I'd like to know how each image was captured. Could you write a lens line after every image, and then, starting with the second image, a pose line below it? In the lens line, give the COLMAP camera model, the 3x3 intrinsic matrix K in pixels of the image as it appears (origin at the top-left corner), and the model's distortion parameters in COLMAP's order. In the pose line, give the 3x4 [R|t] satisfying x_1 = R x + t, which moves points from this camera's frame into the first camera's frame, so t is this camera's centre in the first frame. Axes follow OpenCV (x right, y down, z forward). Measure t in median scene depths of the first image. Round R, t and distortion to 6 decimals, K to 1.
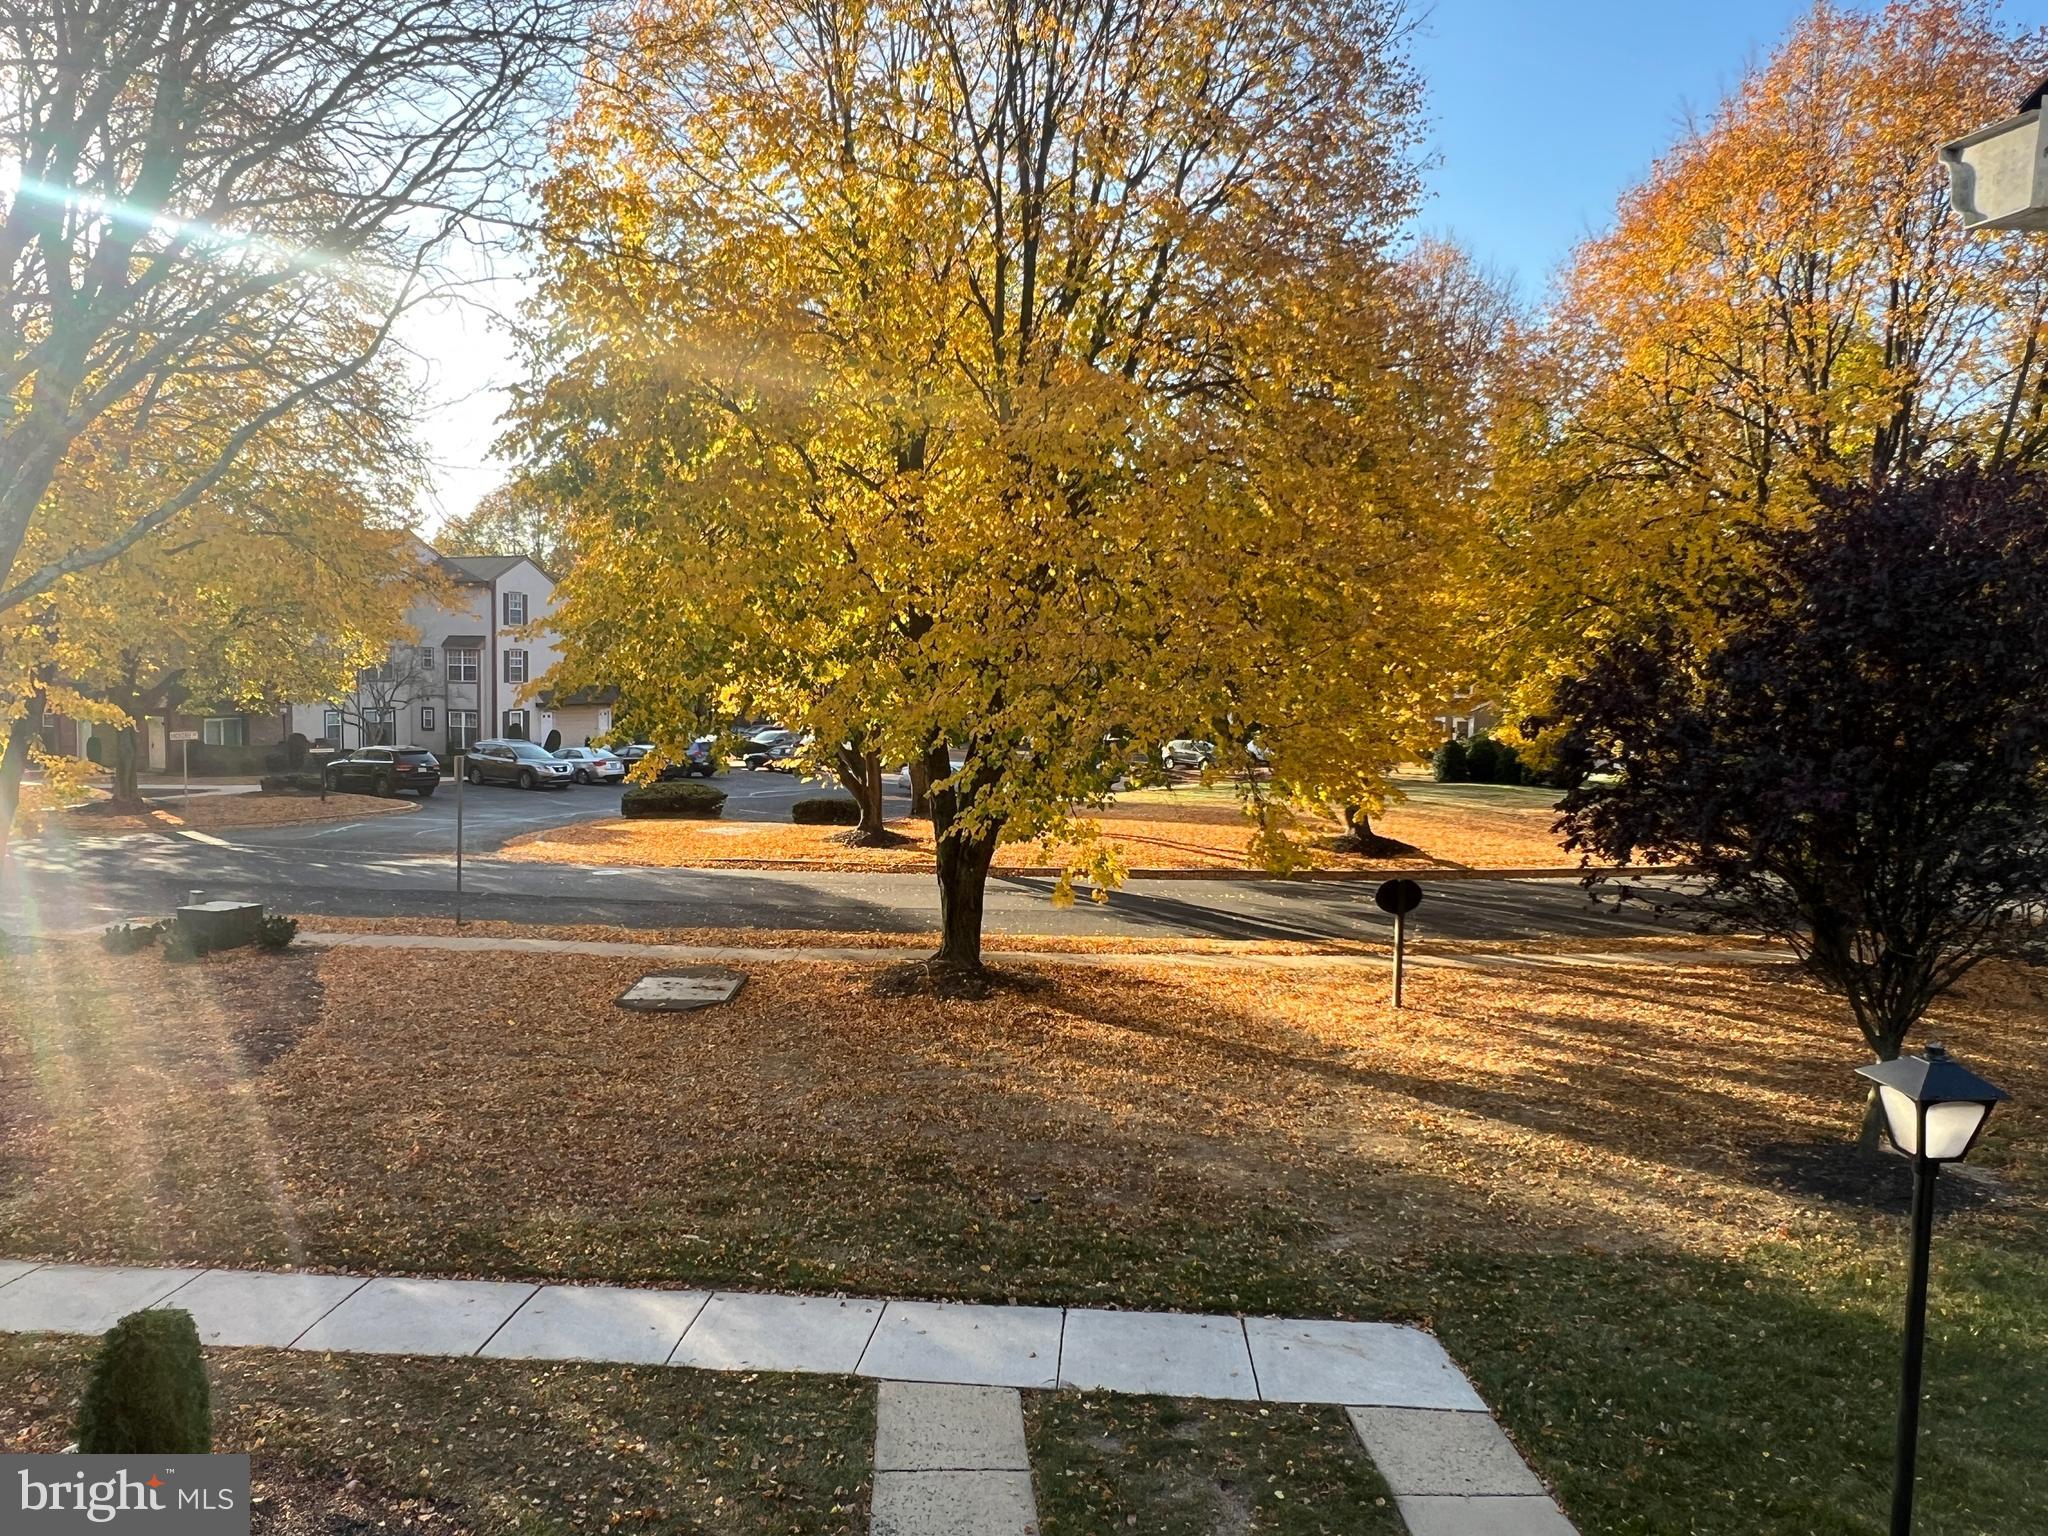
lens RADIAL K [[1464.3, 0, 1024.0], [0, 1464.3, 768.0], [0, 0, 1]] dist [0.000973, -0.000148]
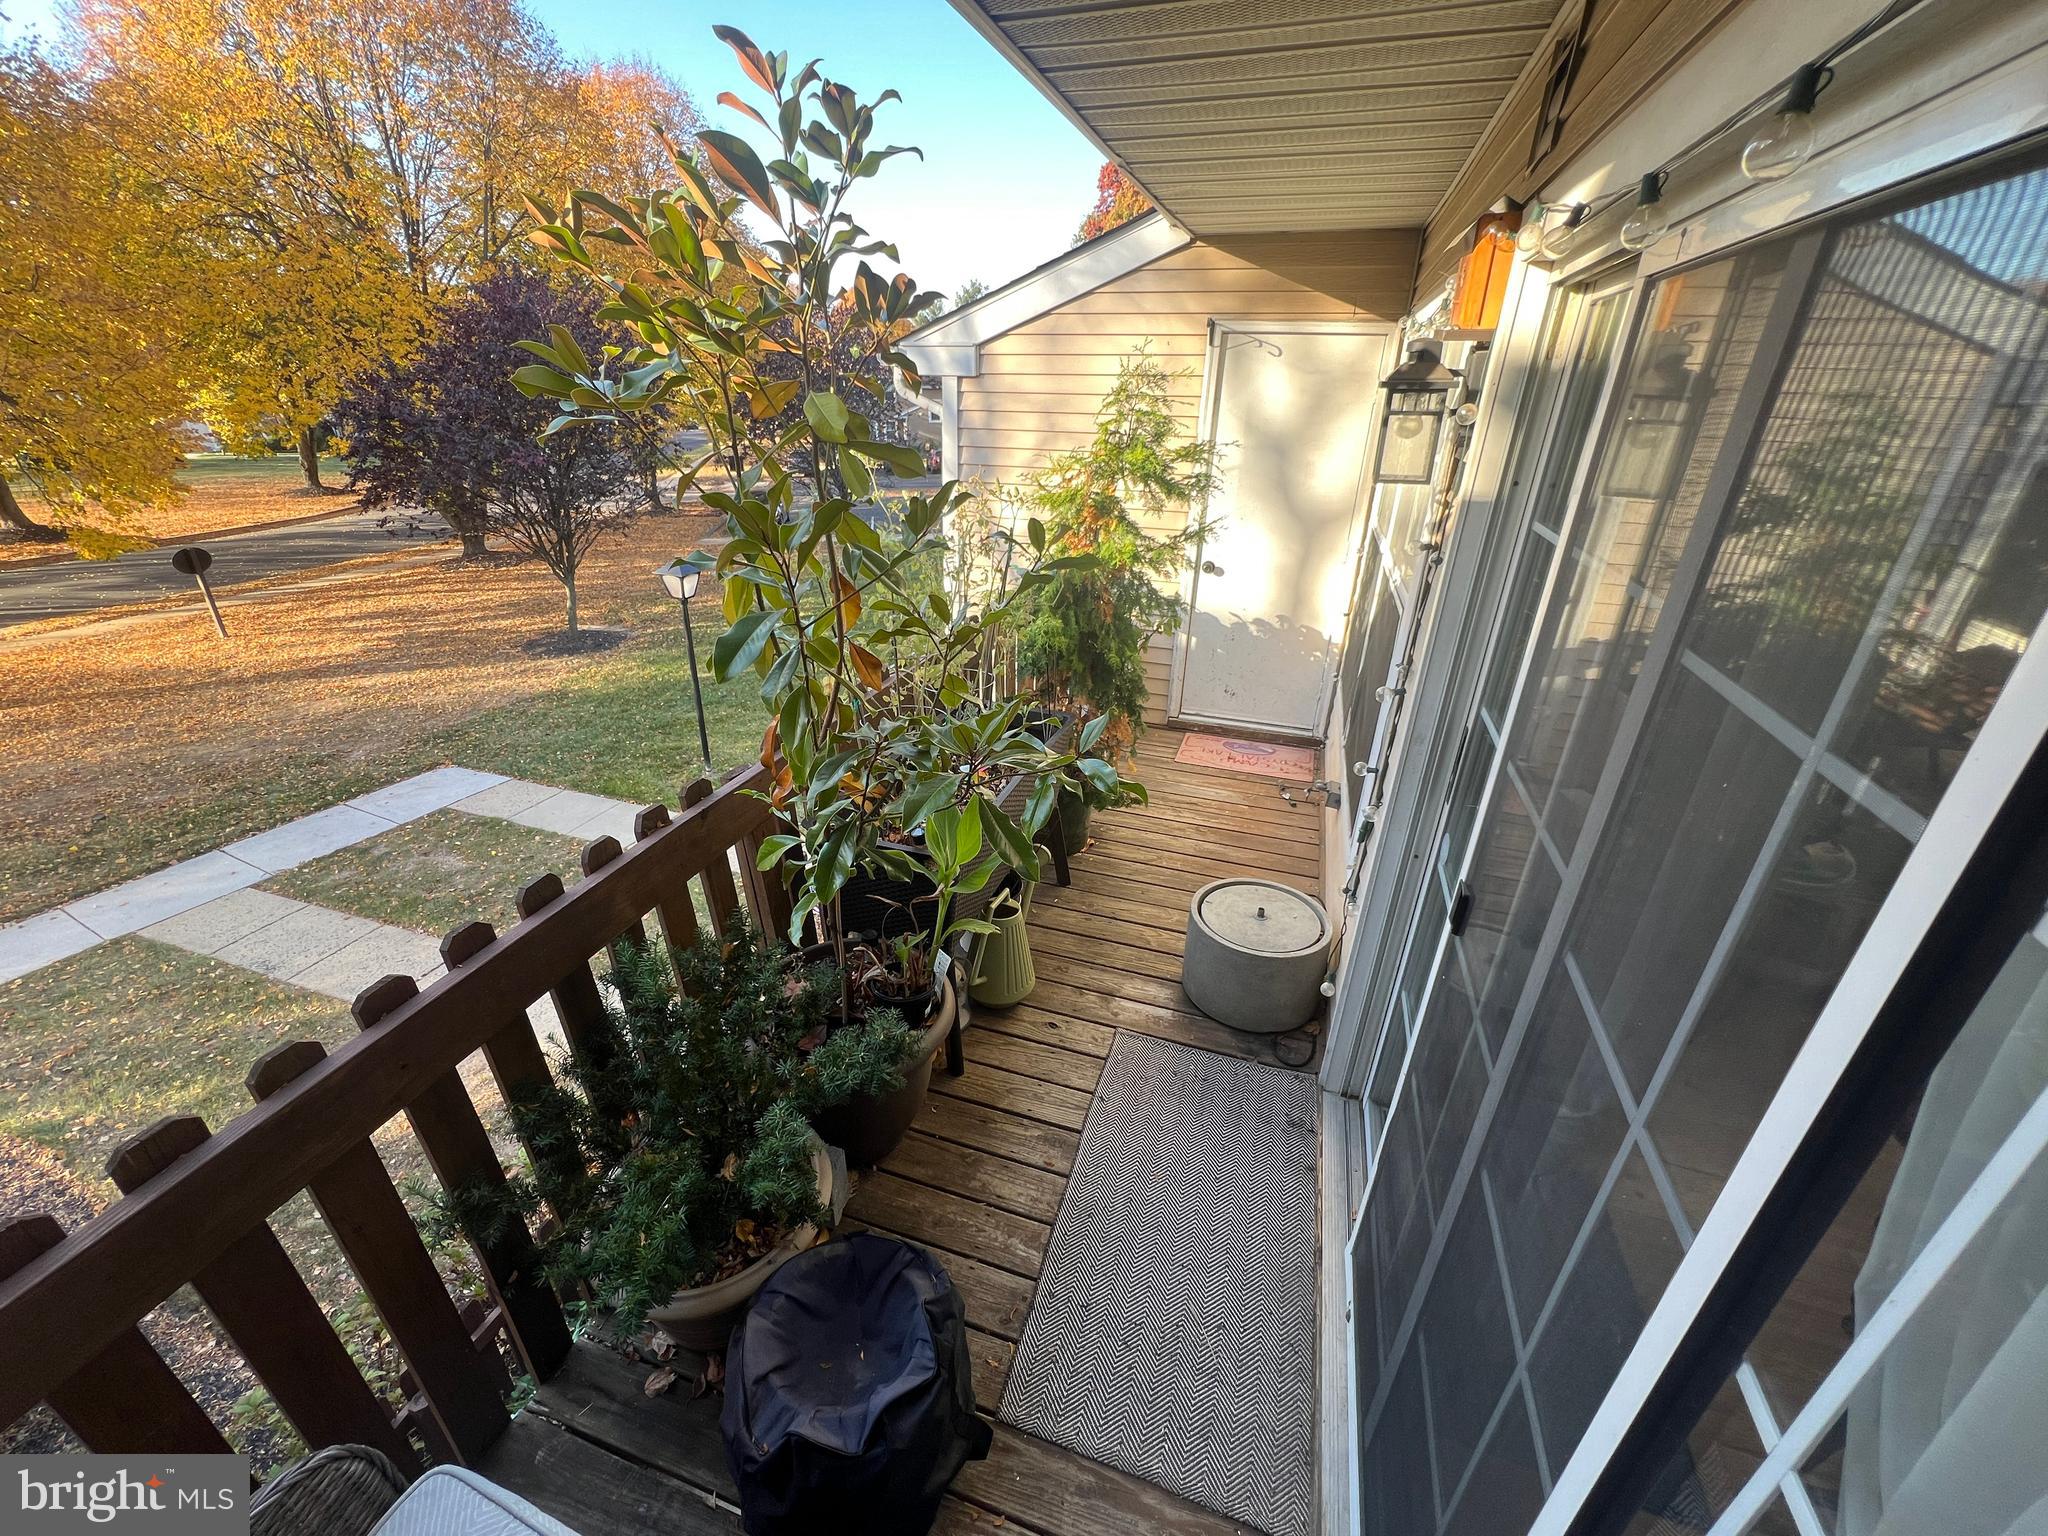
lens RADIAL K [[817.0, 0, 1024.0], [0, 817.0, 768.0], [0, 0, 1]] dist [-0.000737, -0.000222]
pose [[0.385696, -0.406719, 0.828141, -0.321597], [0.056503, 0.906320, 0.418798, -0.030771], [-0.920894, -0.114736, 0.372545, -0.118872]]
